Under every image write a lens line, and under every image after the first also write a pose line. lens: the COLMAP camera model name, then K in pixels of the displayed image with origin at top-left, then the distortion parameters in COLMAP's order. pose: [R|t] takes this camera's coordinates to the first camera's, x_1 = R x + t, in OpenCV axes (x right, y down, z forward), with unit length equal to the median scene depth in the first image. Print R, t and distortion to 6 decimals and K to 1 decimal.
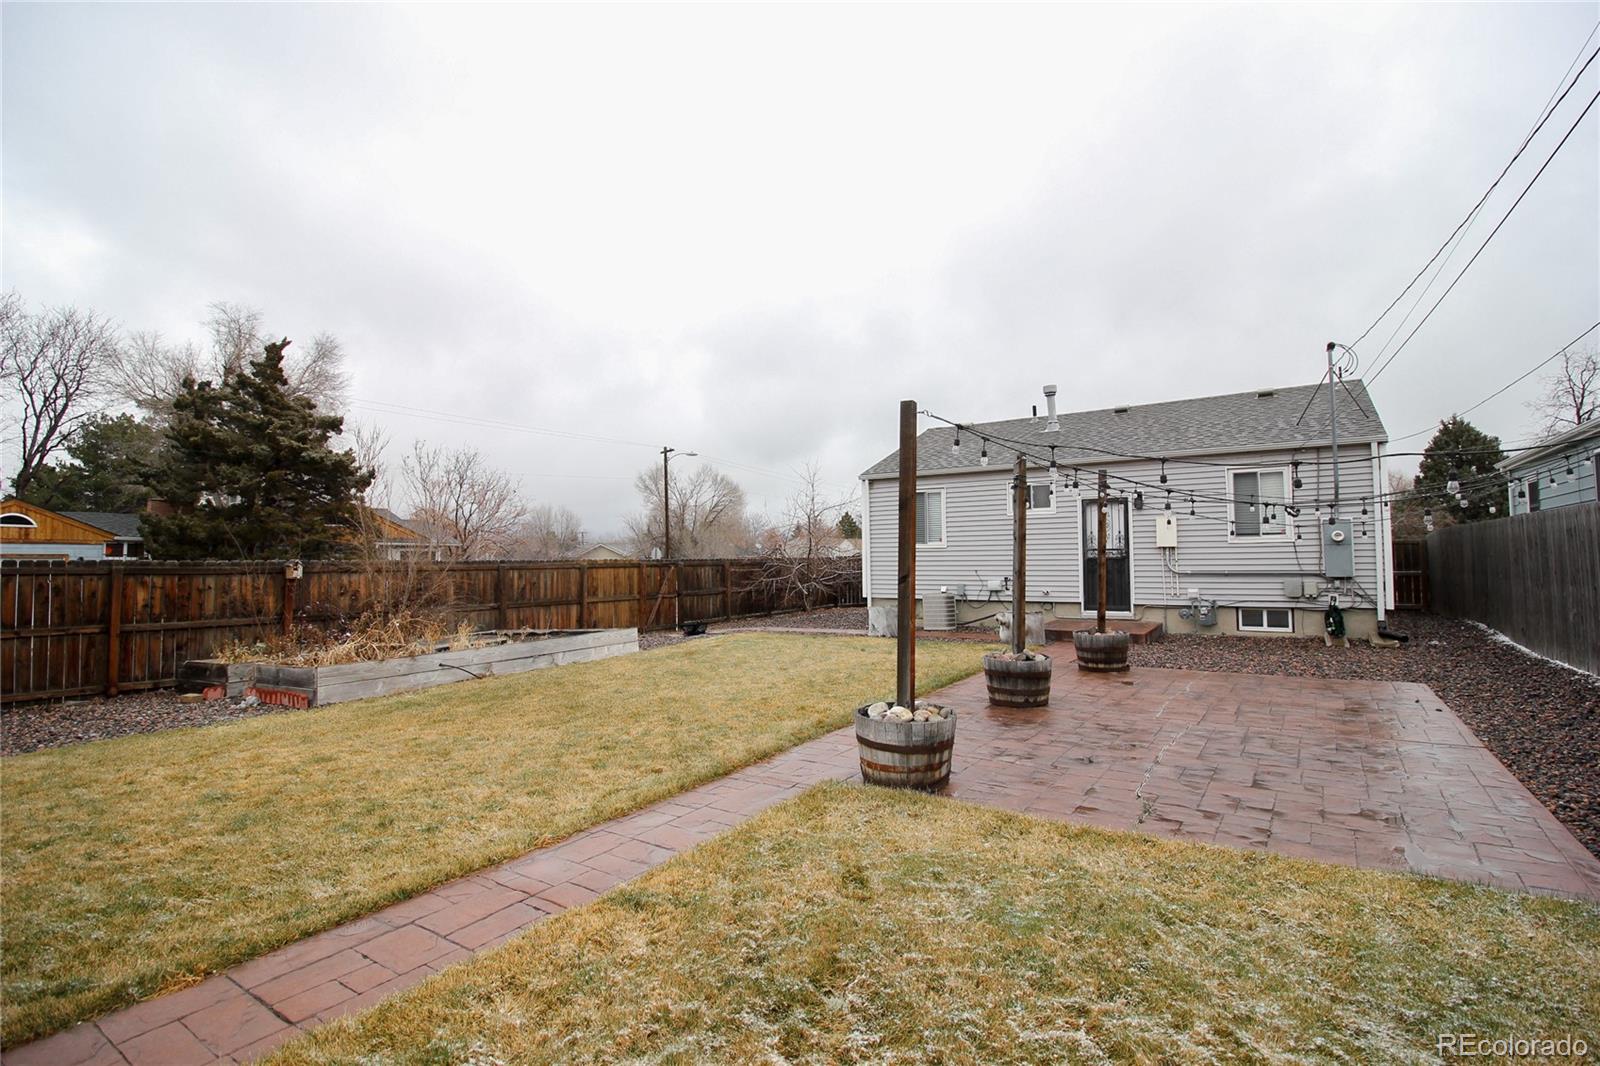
lens RADIAL K [[739.8, 0, 813.1], [0, 739.8, 526.2], [0, 0, 1]] dist [-0.000054, -0.012110]
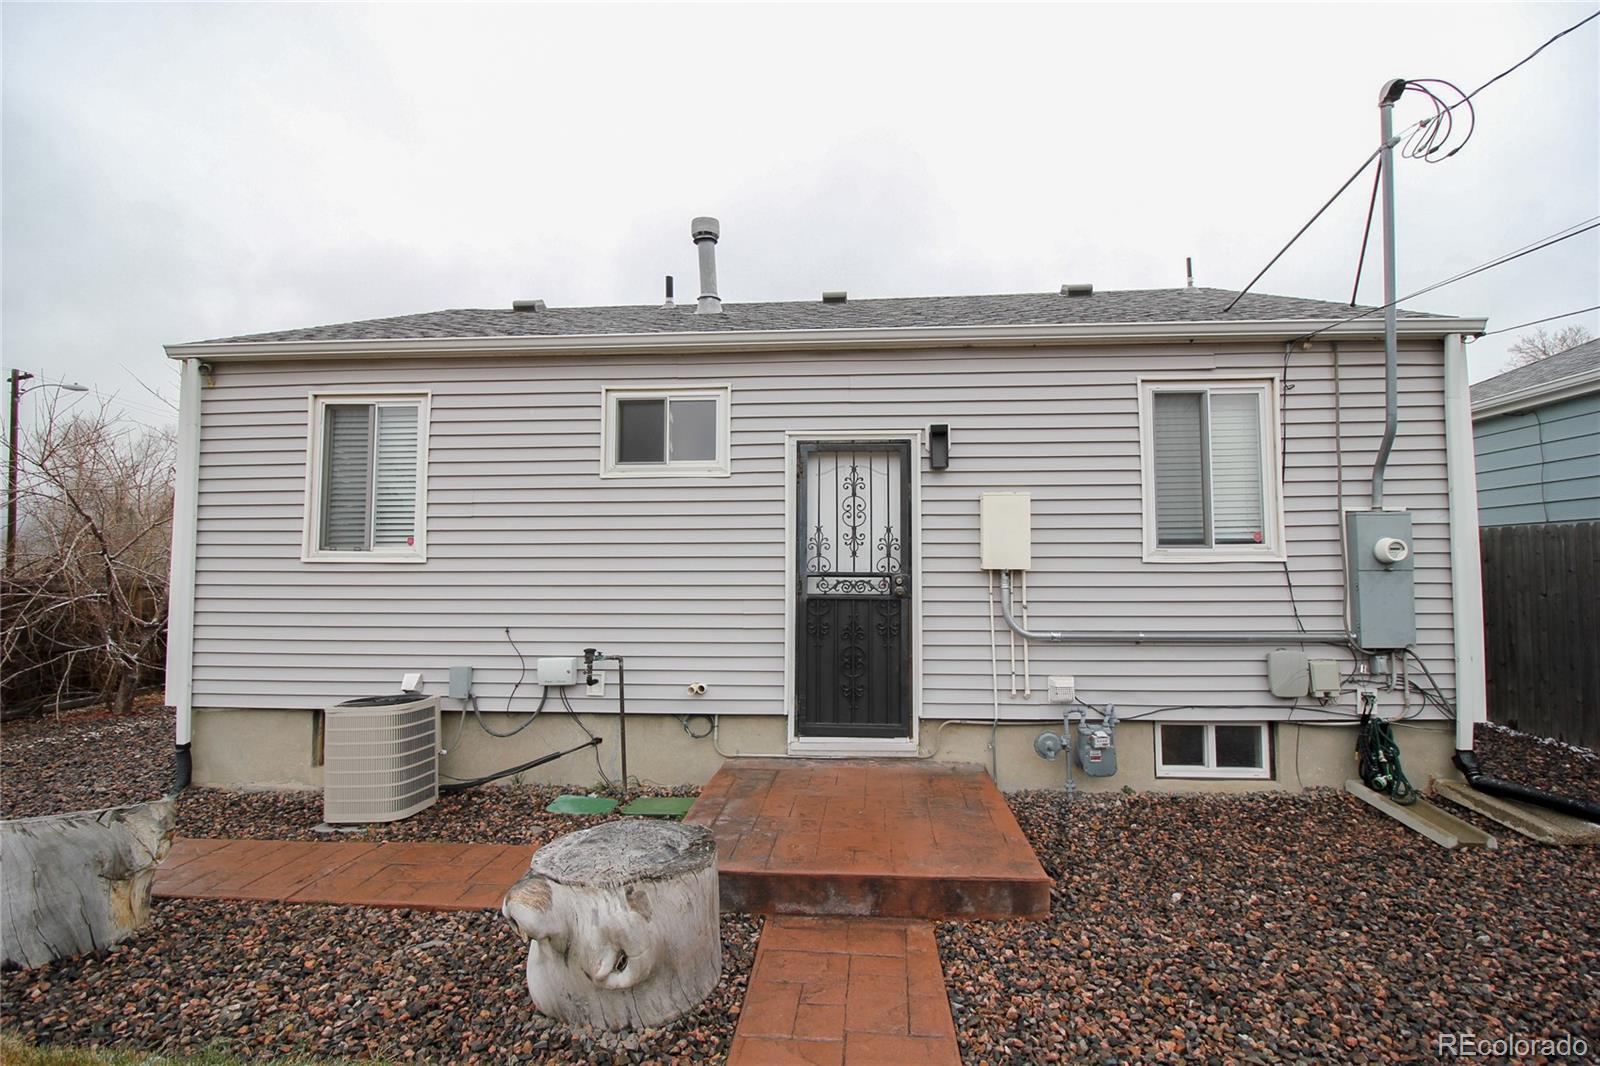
lens RADIAL K [[767.3, 0, 810.9], [0, 767.3, 521.7], [0, 0, 1]] dist [0.001525, -0.014783]
pose [[0.876393, 0.036858, 0.480184, 0.194379], [-0.028518, 0.999289, -0.024655, 0.015644], [-0.480751, 0.007913, 0.876821, 0.695062]]
